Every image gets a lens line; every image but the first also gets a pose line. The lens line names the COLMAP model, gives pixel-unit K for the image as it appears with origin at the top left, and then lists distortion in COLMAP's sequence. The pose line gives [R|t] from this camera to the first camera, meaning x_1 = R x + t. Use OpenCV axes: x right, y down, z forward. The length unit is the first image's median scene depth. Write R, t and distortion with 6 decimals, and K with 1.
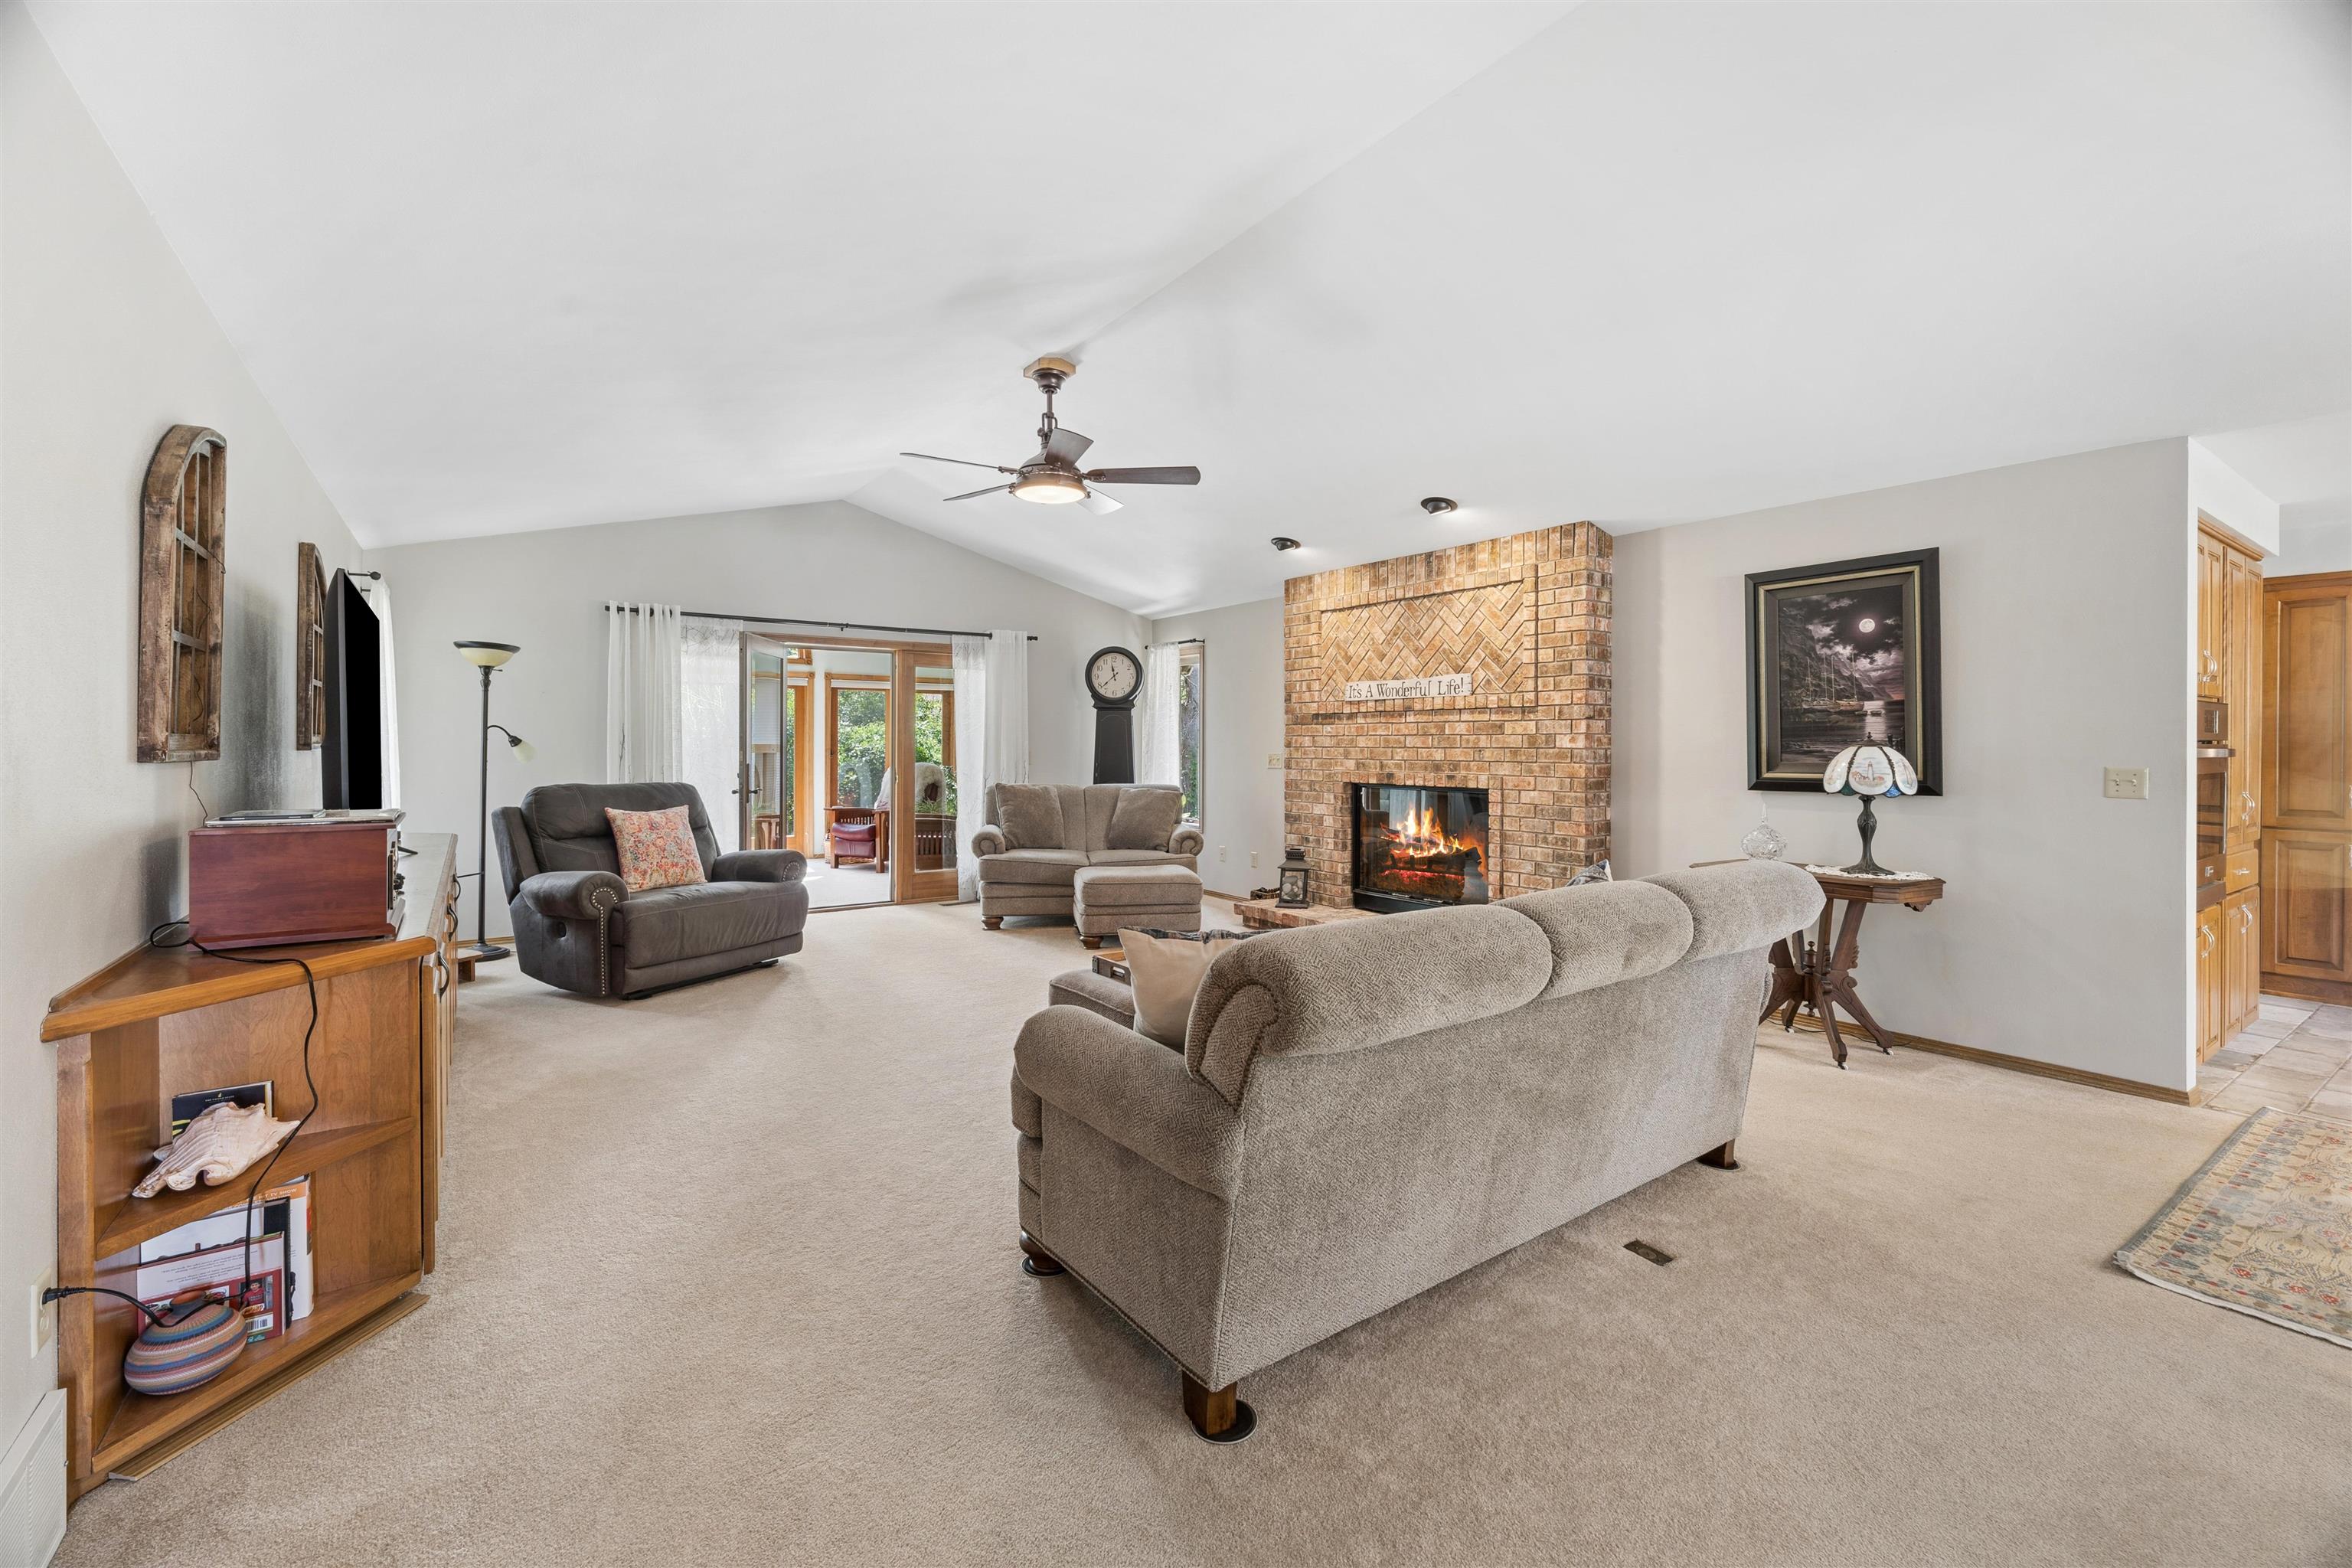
lens RADIAL K [[992.7, 0, 1174.9], [0, 992.7, 756.6], [0, 0, 1]] dist [0.001323, -0.000089]
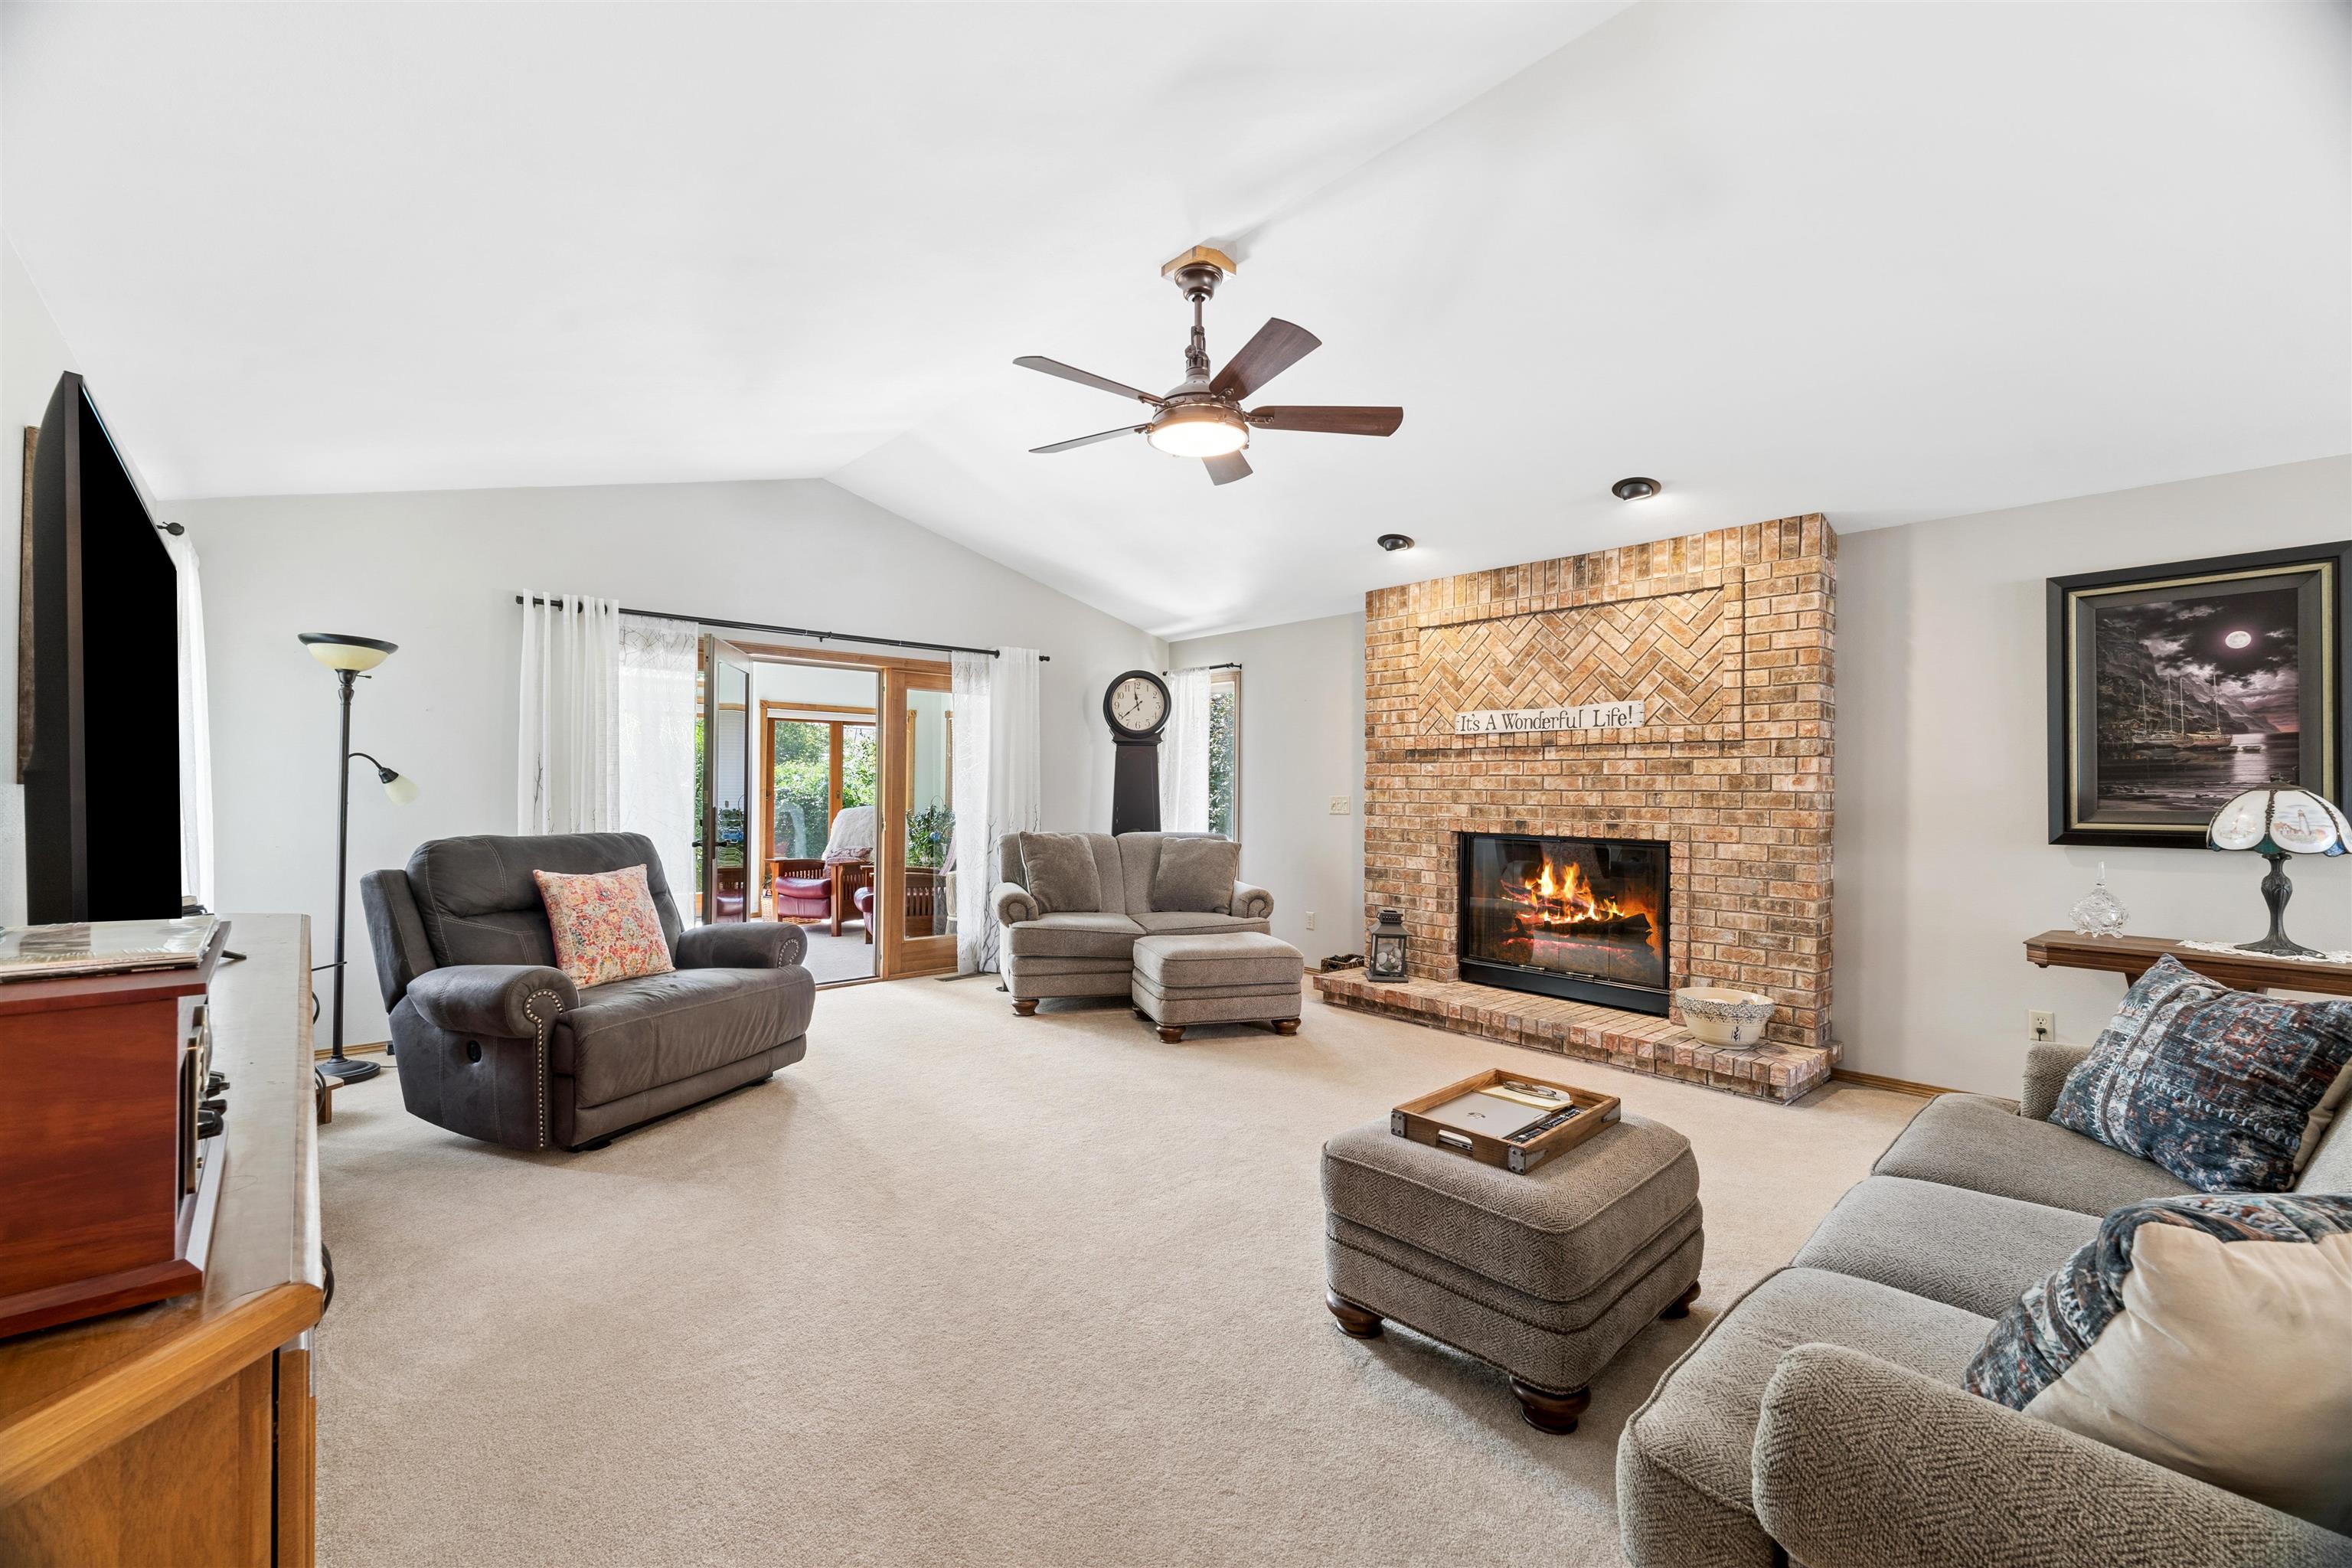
lens RADIAL K [[966.1, 0, 1156.0], [0, 966.1, 797.7], [0, 0, 1]] dist [-0.002444, -0.000299]
pose [[0.993833, 0.003906, 0.110817, -0.188102], [-0.003660, 0.999990, -0.002424, 0.000331], [-0.110825, 0.002003, 0.993838, 0.241397]]
